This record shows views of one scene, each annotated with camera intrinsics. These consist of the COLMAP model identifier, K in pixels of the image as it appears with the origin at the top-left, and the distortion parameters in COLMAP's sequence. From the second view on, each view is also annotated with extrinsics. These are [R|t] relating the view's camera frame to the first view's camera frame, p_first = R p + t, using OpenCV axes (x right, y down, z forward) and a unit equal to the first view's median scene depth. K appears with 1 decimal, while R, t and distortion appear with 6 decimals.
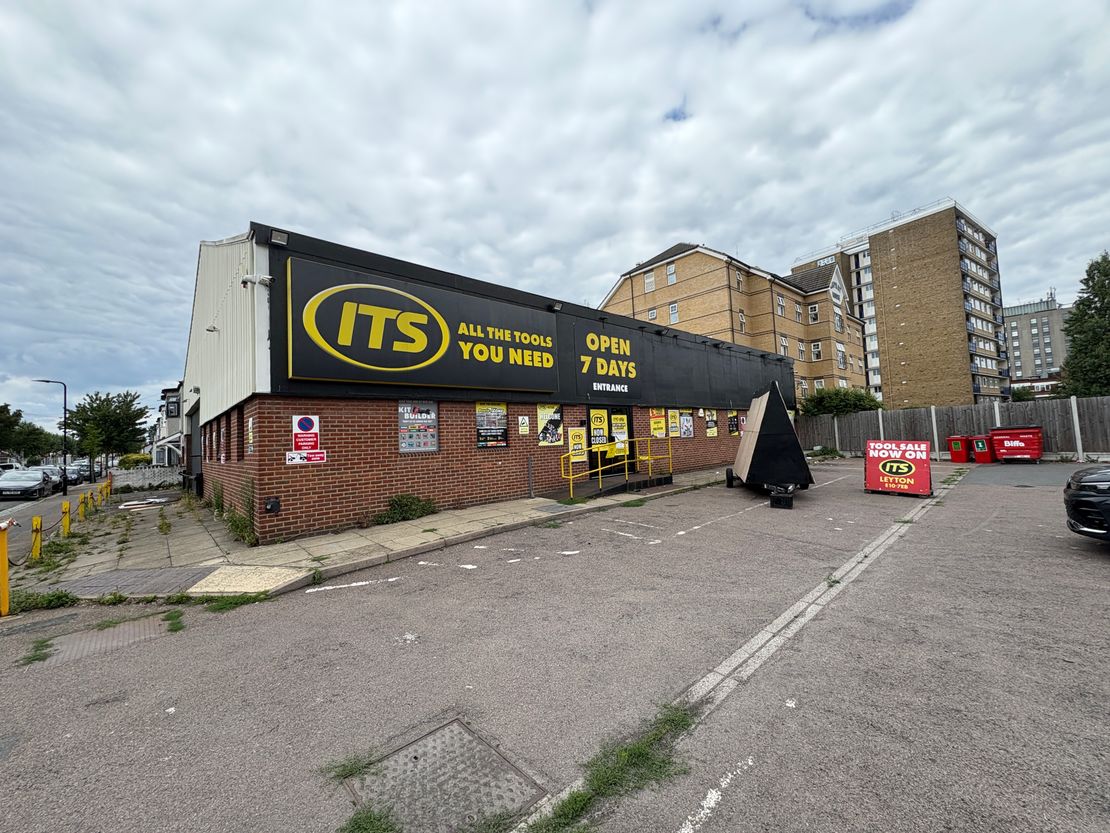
lens RADIAL K [[442.3, 0, 555.0], [0, 442.3, 416.5], [0, 0, 1]] dist [0.000194, 0.000011]
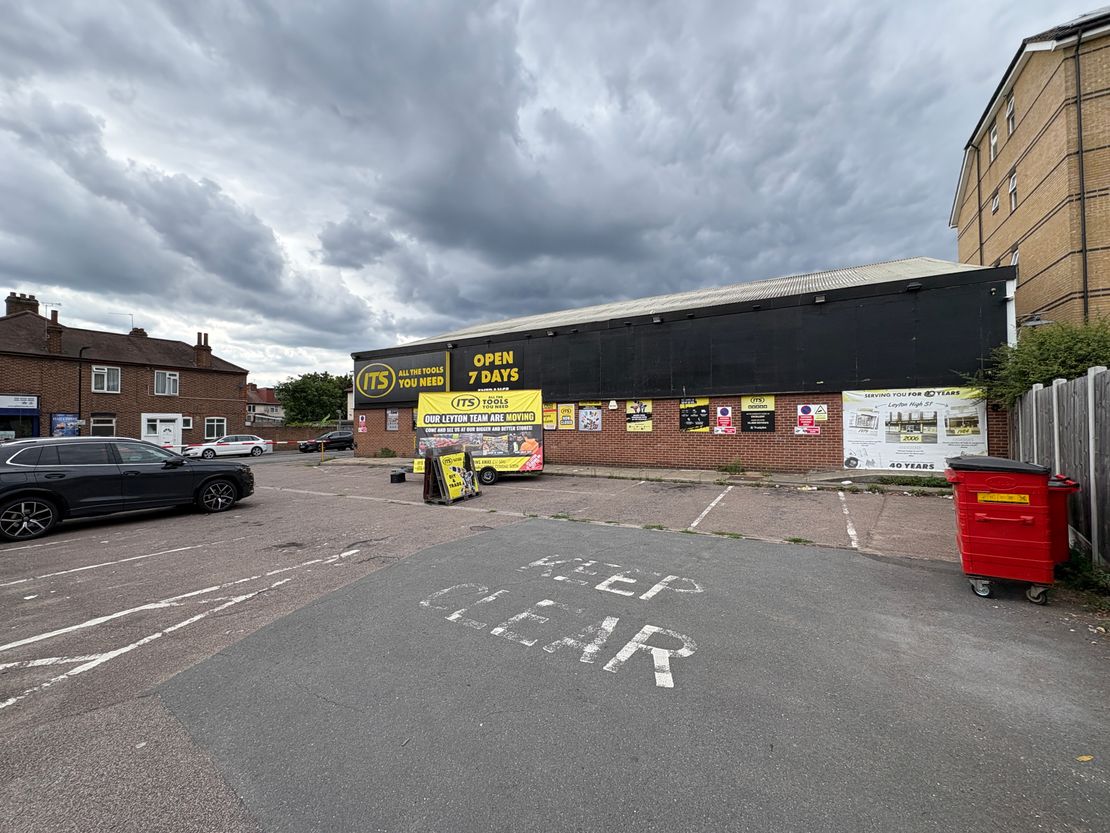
lens RADIAL K [[442.3, 0, 555.0], [0, 442.3, 416.5], [0, 0, 1]] dist [0.000194, 0.000011]
pose [[0.301436, 0.026319, -0.953123, 1.499263], [0.043037, 0.998225, 0.041176, -0.035537], [0.952515, -0.053432, 0.299769, 0.779830]]
